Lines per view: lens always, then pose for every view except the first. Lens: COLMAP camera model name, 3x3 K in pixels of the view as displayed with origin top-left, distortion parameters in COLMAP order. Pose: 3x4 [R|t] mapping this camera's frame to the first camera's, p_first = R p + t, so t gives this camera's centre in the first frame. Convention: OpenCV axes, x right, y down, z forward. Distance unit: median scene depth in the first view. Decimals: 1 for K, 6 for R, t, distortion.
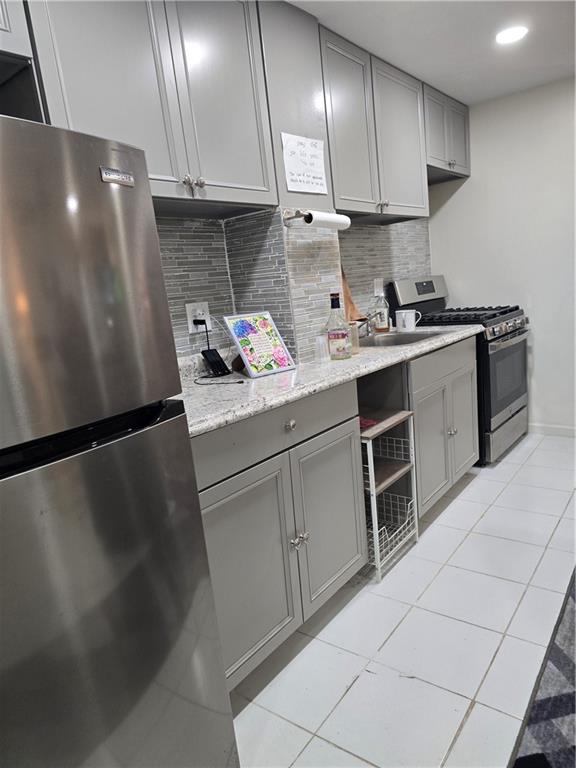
lens RADIAL K [[517.0, 0, 286.6], [0, 517.0, 381.2], [0, 0, 1]] dist [0.061620, -0.051300]
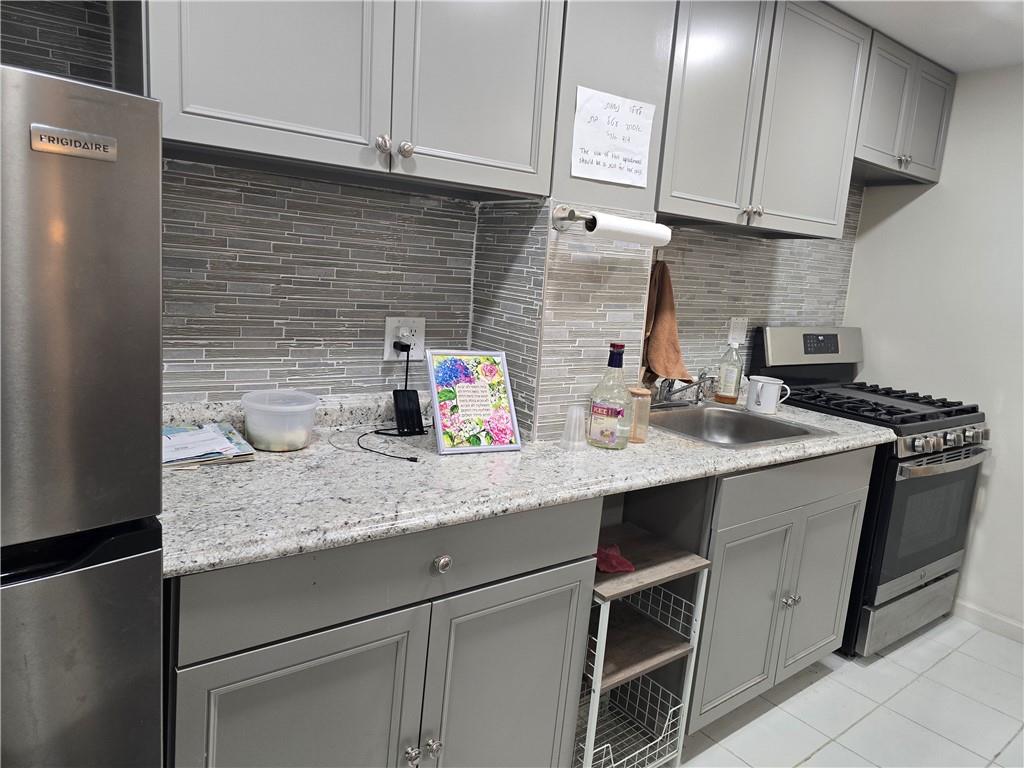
lens RADIAL K [[689.4, 0, 473.9], [0, 689.4, 371.1], [0, 0, 1]] dist [0.061620, -0.051300]
pose [[0.950014, 0.210661, -0.230424, 0.124988], [-0.217662, 0.976011, -0.005094, -0.093572], [0.223823, 0.054994, 0.973077, 0.147104]]
